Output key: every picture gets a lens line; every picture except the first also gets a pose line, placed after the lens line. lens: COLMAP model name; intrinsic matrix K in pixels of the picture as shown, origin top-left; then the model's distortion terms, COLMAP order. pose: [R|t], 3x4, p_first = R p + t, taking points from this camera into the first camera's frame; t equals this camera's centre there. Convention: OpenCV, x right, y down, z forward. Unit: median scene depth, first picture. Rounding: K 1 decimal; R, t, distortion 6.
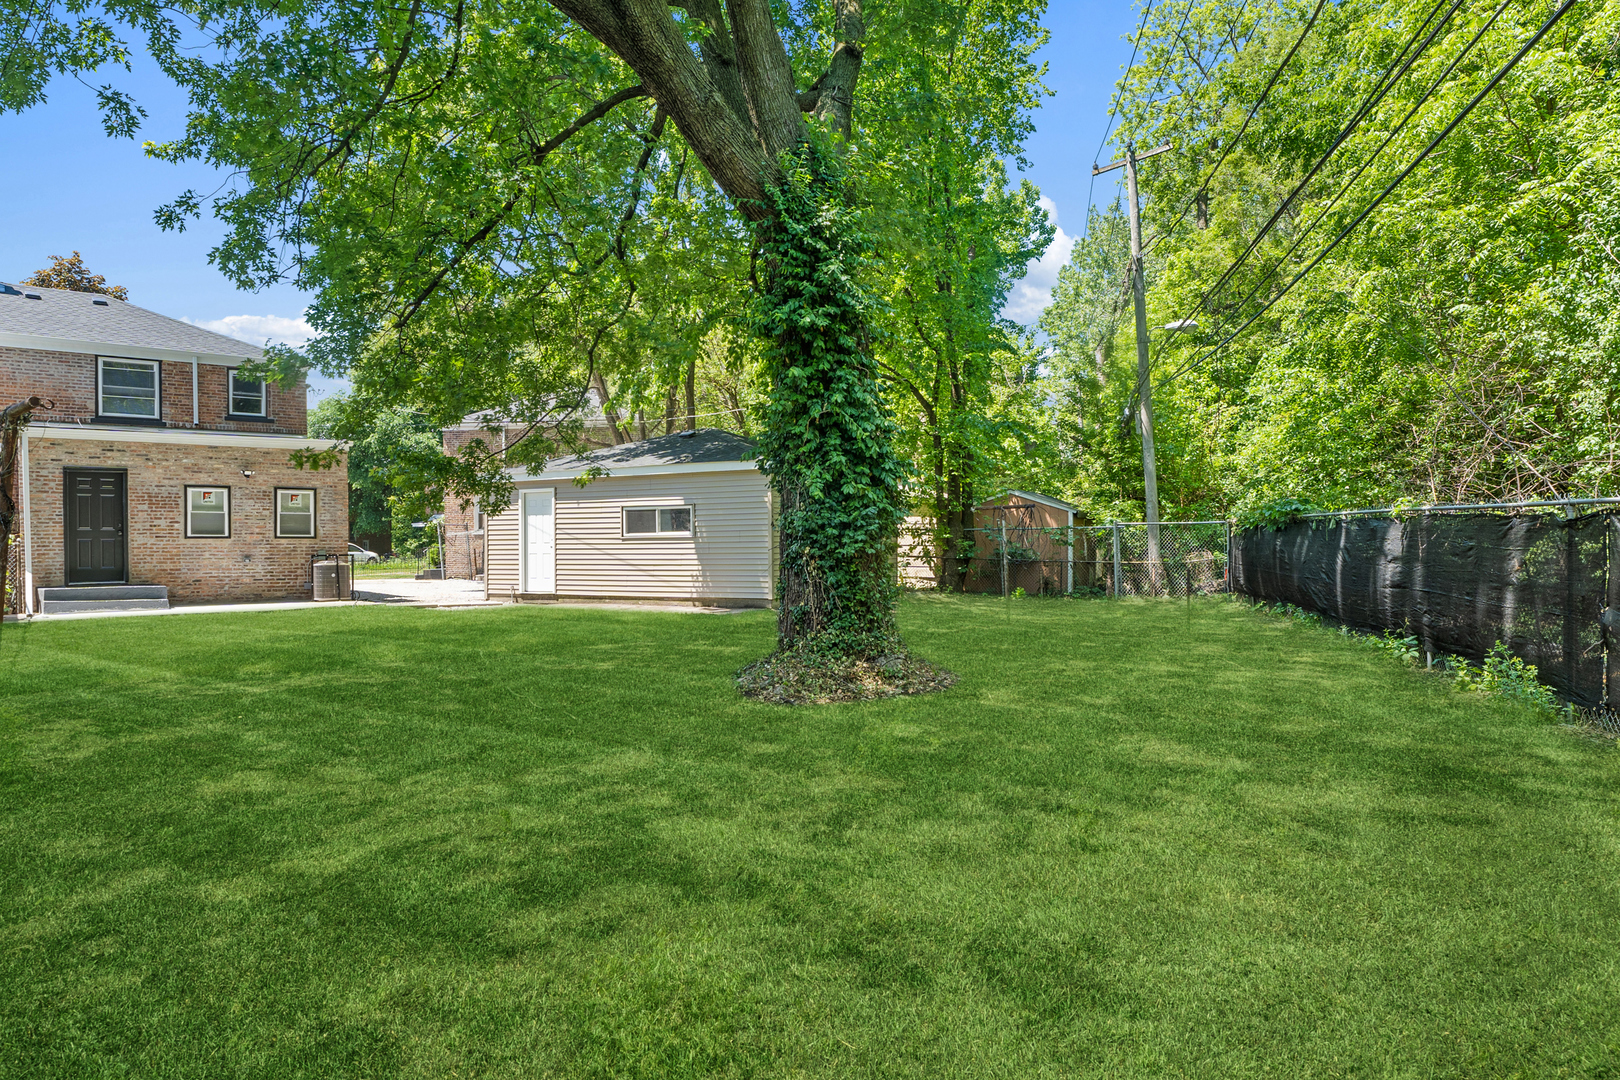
lens RADIAL K [[1019.3, 0, 816.2], [0, 1019.3, 549.3], [0, 0, 1]] dist [0.000750, 0.000033]
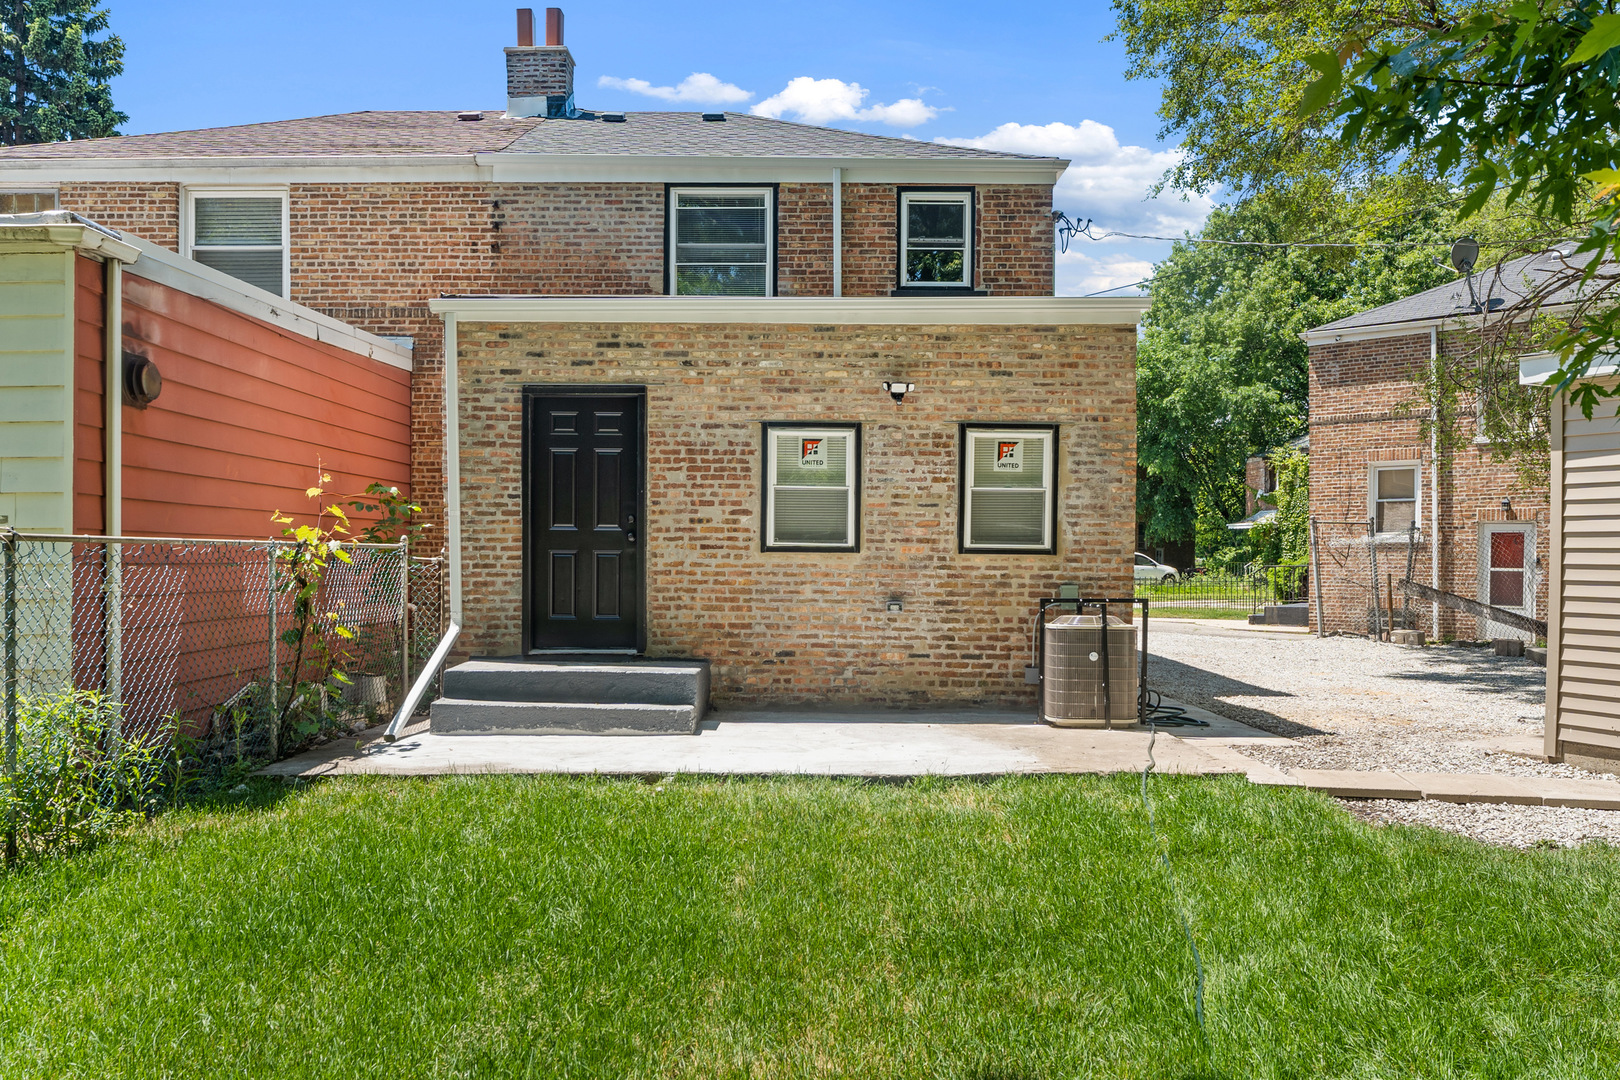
lens RADIAL K [[1019.3, 0, 816.2], [0, 1019.3, 549.3], [0, 0, 1]] dist [0.000750, 0.000033]
pose [[0.742090, 0.014683, -0.670139, -0.314198], [-0.017373, 0.999846, 0.002668, -0.012540], [0.670075, 0.009662, 0.742231, 0.685089]]
